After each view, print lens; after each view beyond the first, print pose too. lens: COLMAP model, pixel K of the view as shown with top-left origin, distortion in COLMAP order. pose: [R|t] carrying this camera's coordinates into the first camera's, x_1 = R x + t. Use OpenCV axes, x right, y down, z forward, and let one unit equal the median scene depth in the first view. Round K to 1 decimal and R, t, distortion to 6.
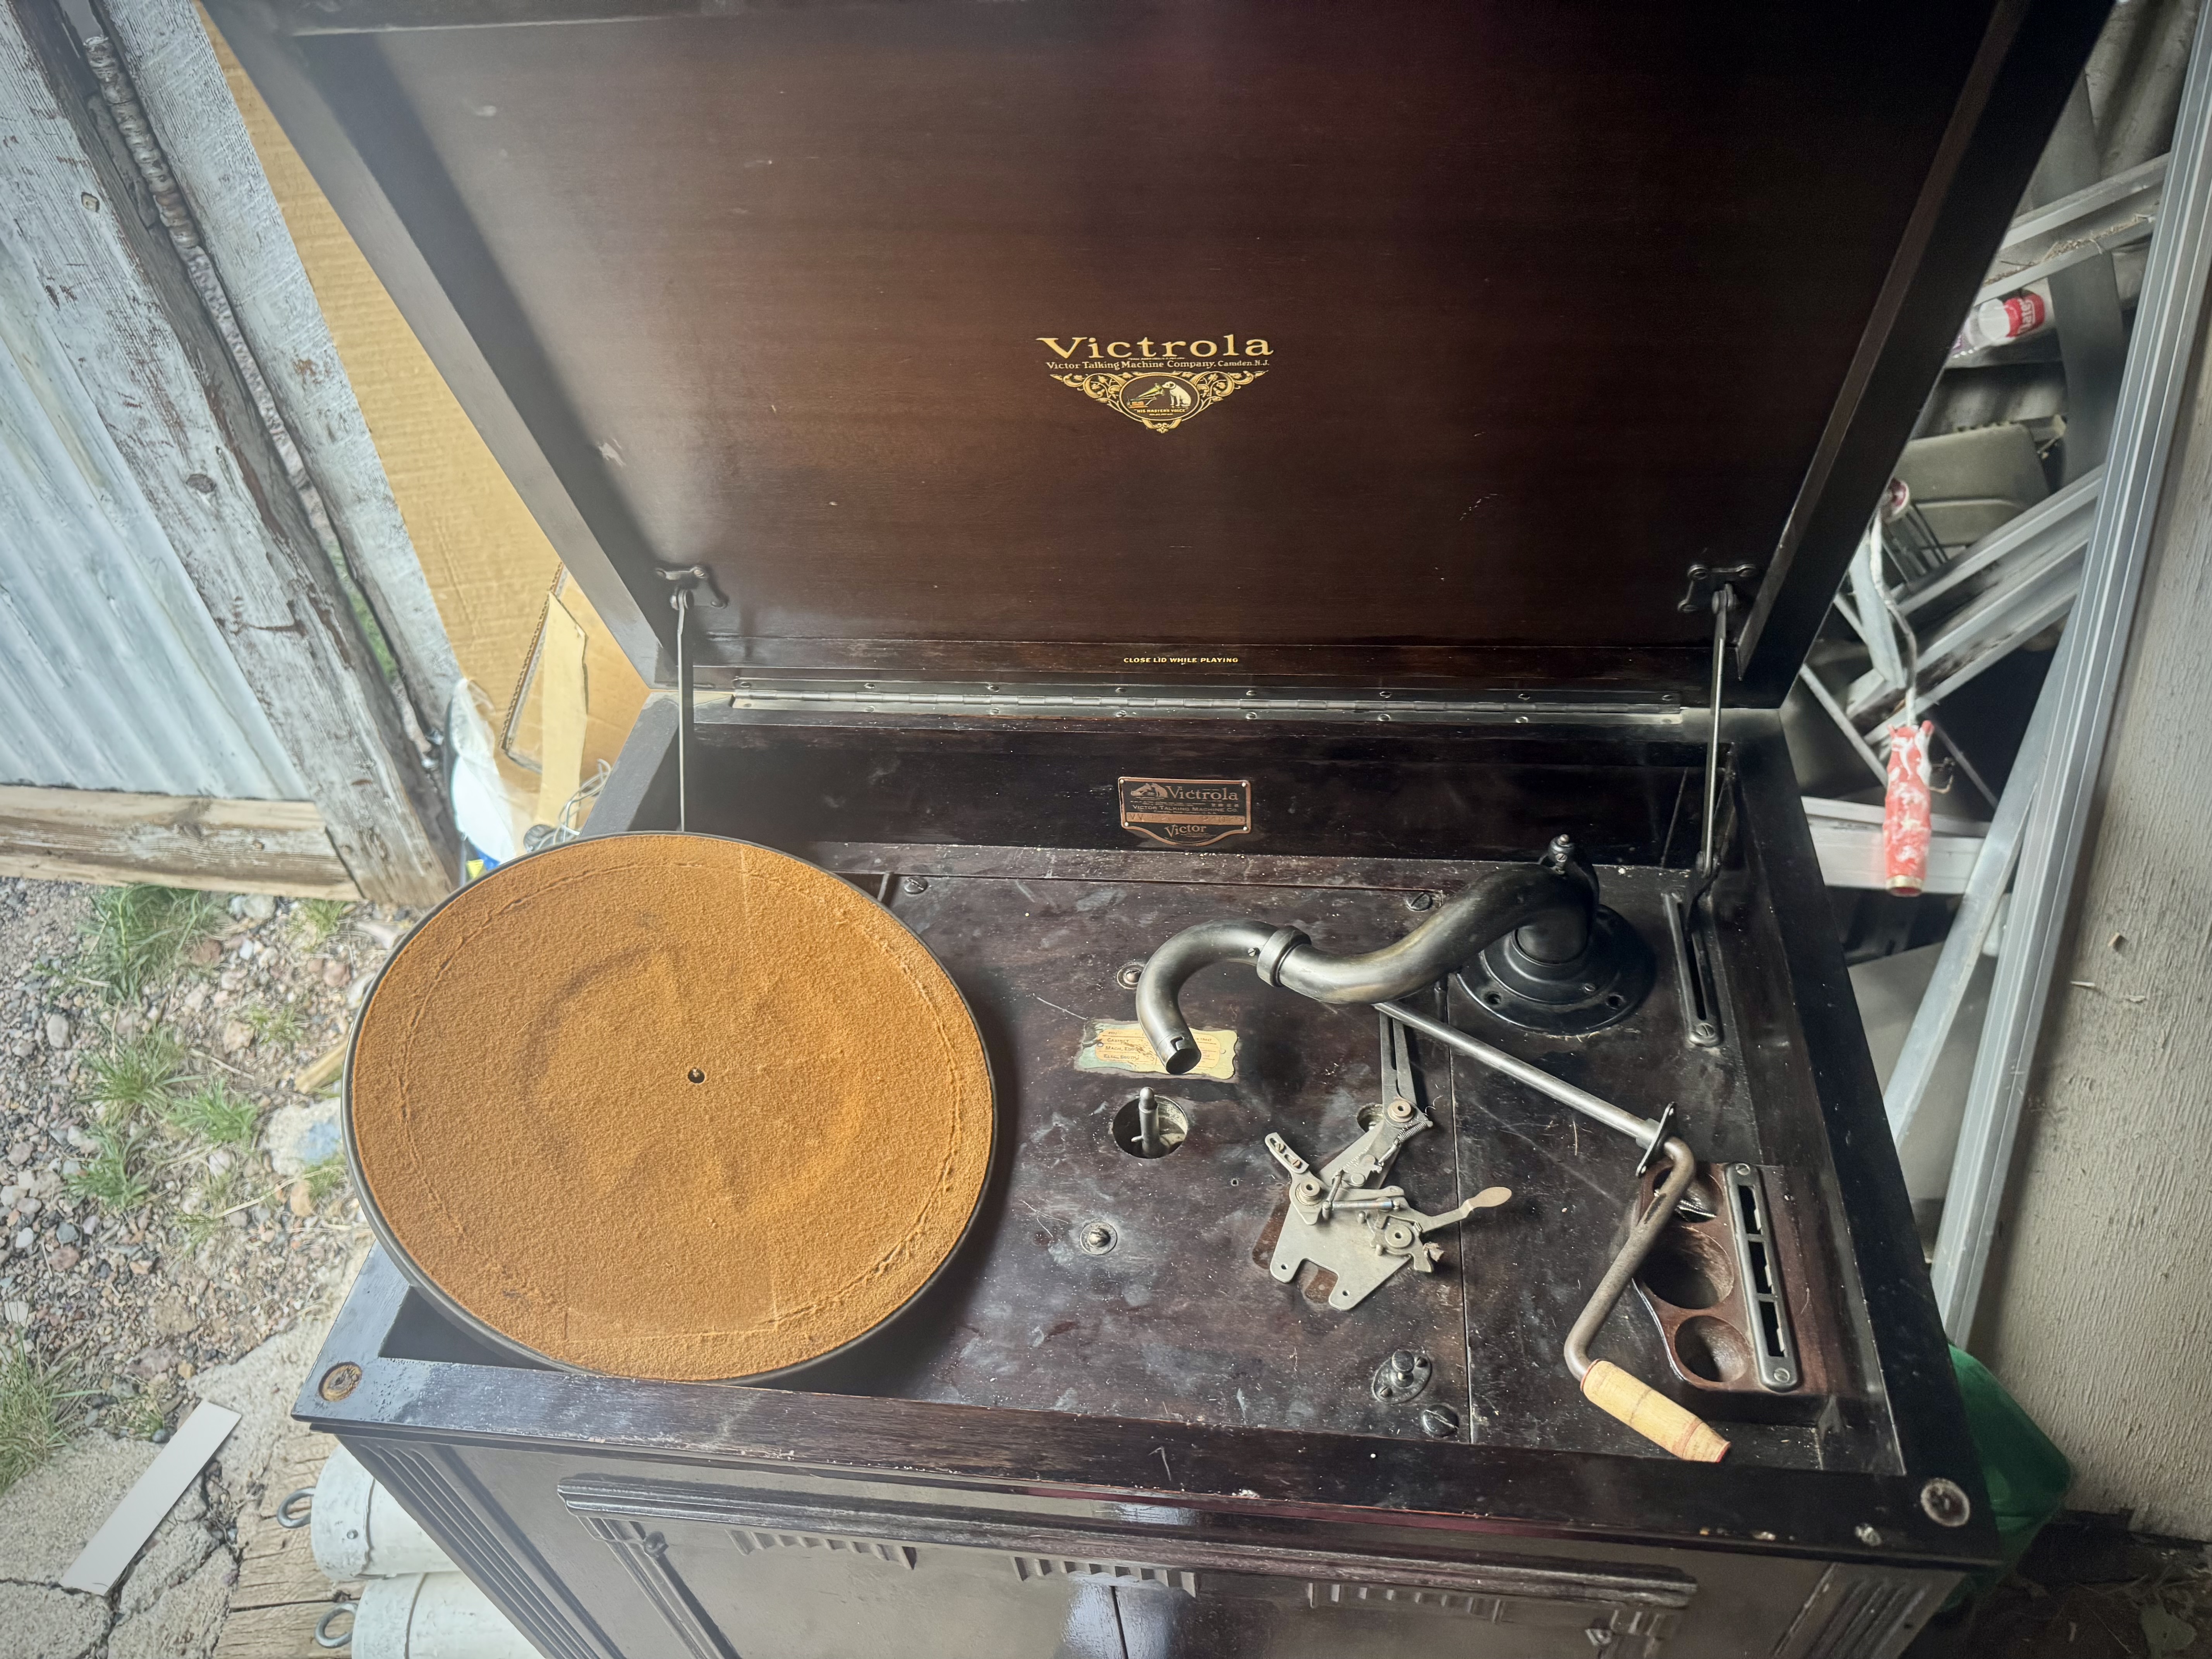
lens RADIAL K [[1690.8, 0, 1106.0], [0, 1690.8, 829.5], [0, 0, 1]] dist [0.031236, -0.015715]
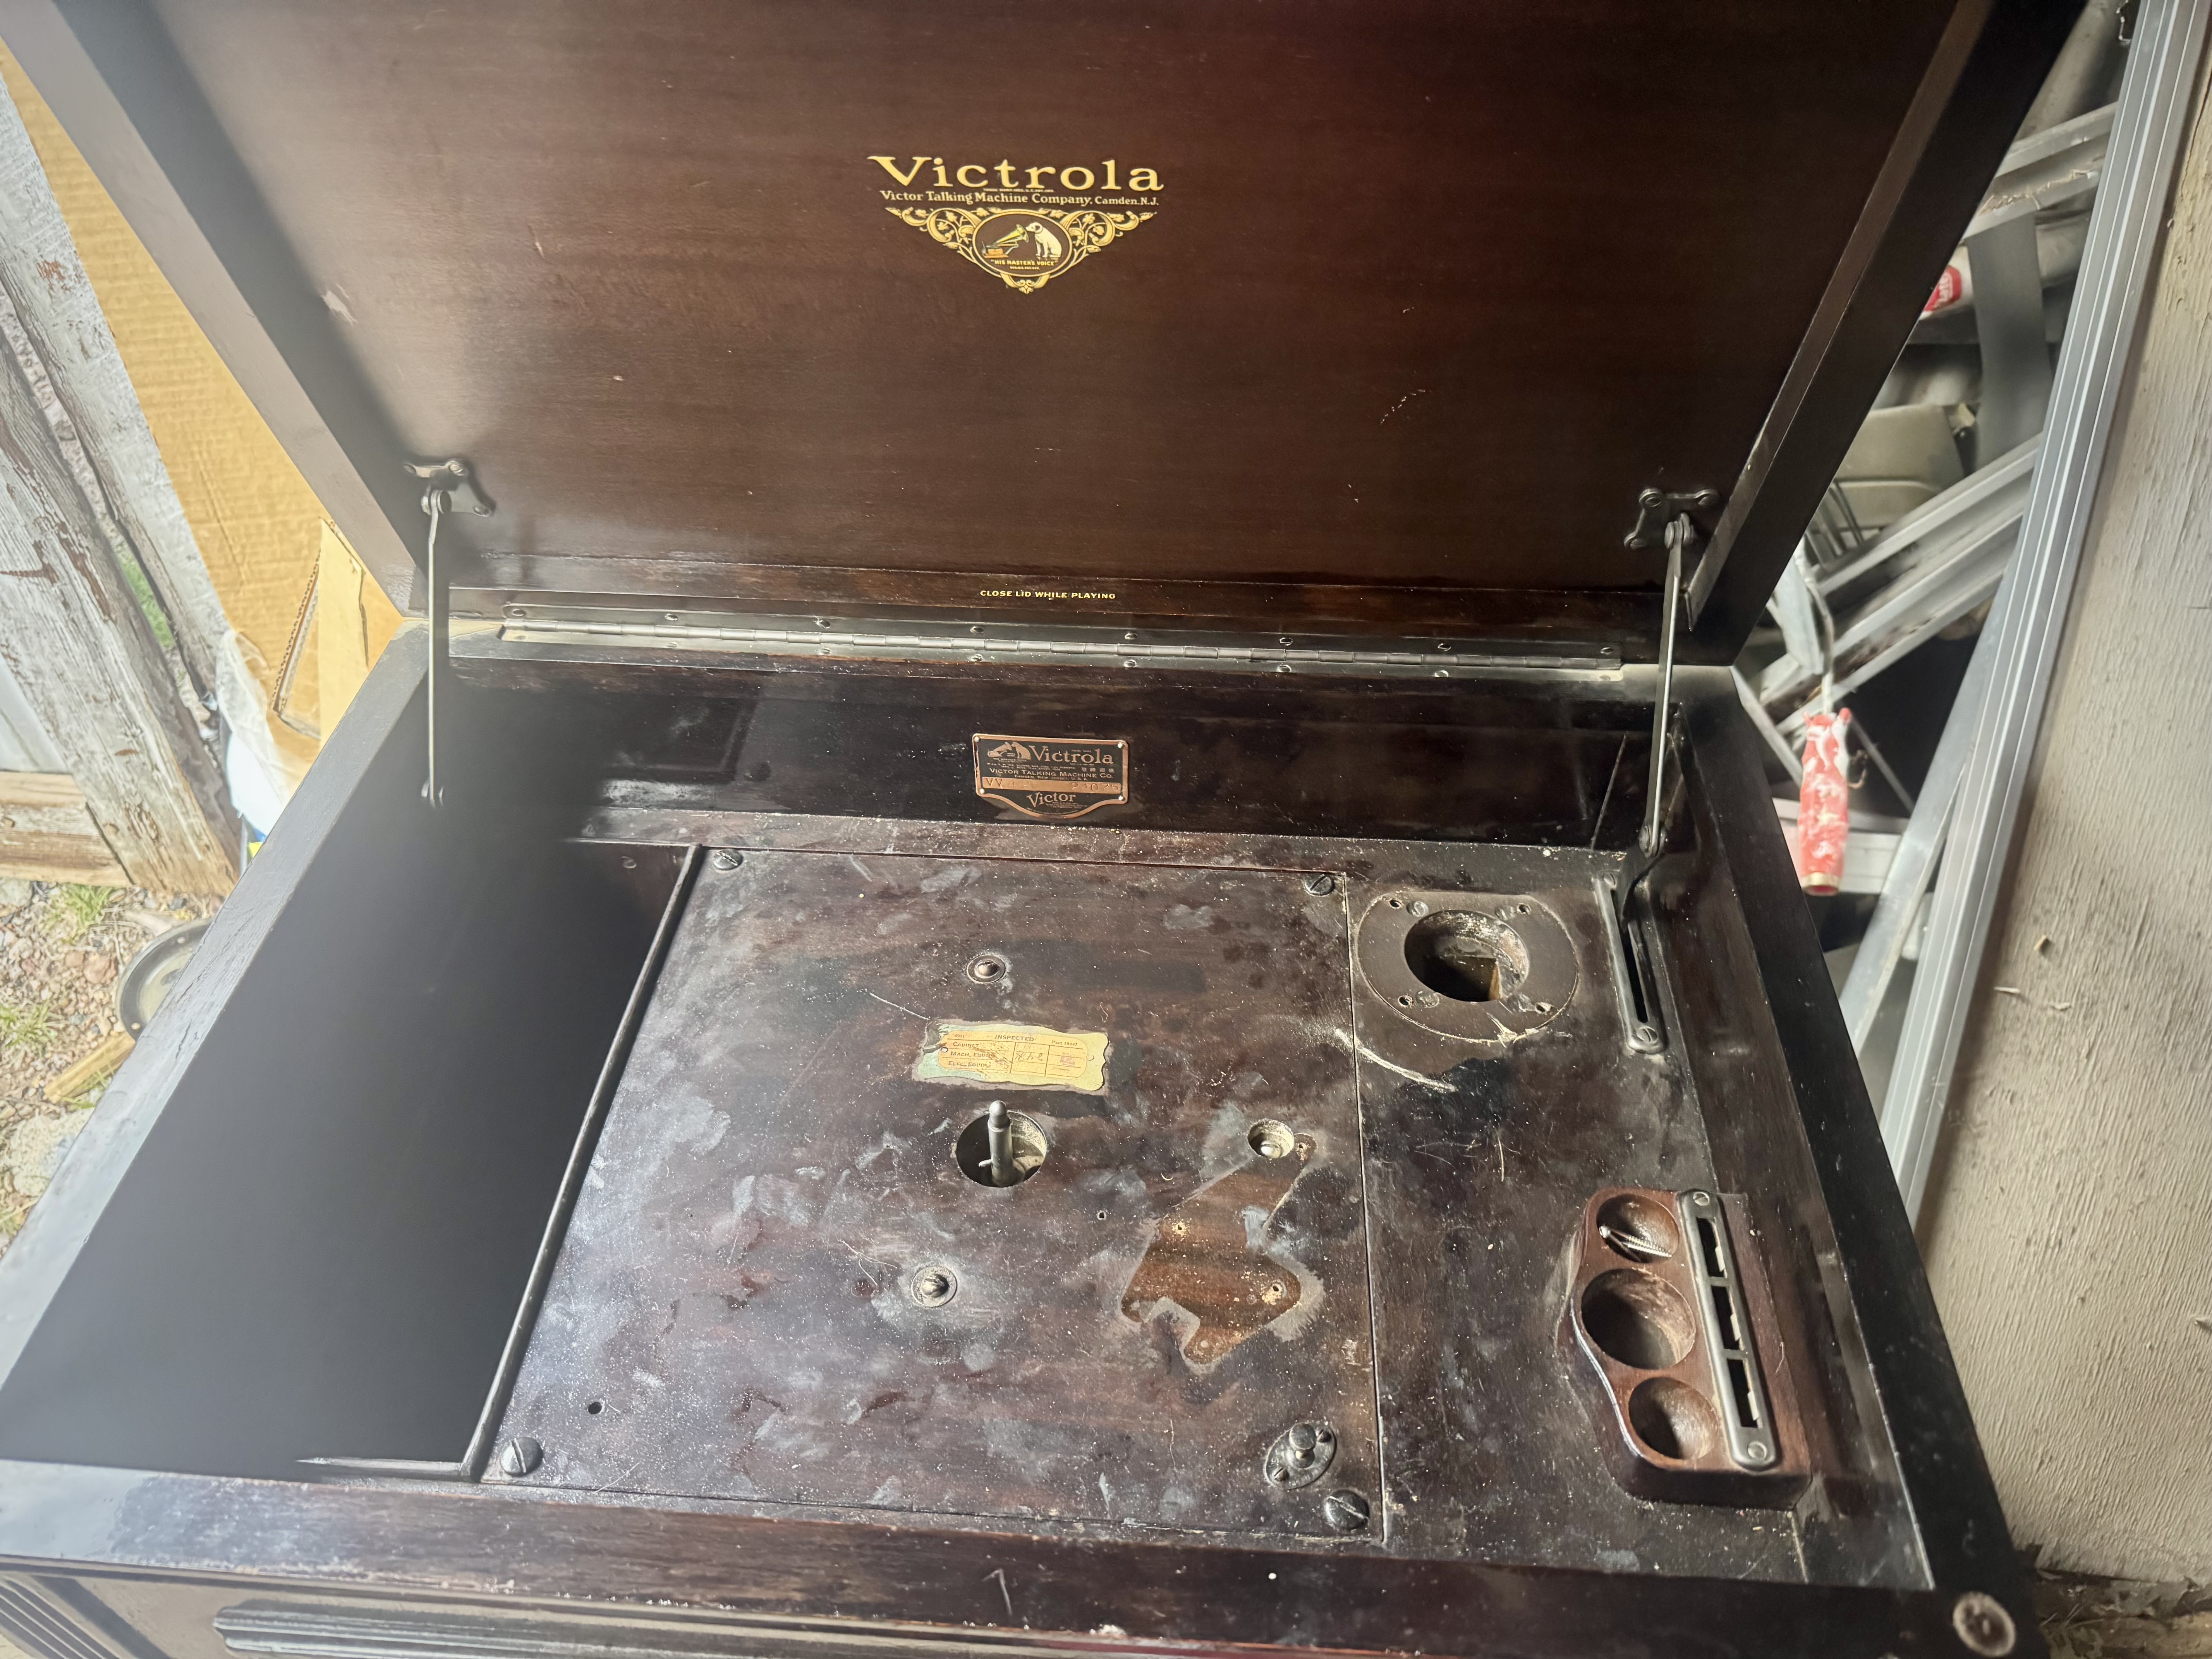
lens RADIAL K [[1685.5, 0, 1121.9], [0, 1685.5, 836.6], [0, 0, 1]] dist [0.017360, -0.007927]
pose [[0.996320, 0.015289, 0.084340, 0.011272], [-0.015116, 0.999882, -0.002691, 0.020626], [-0.084371, 0.001407, 0.996433, 0.145124]]
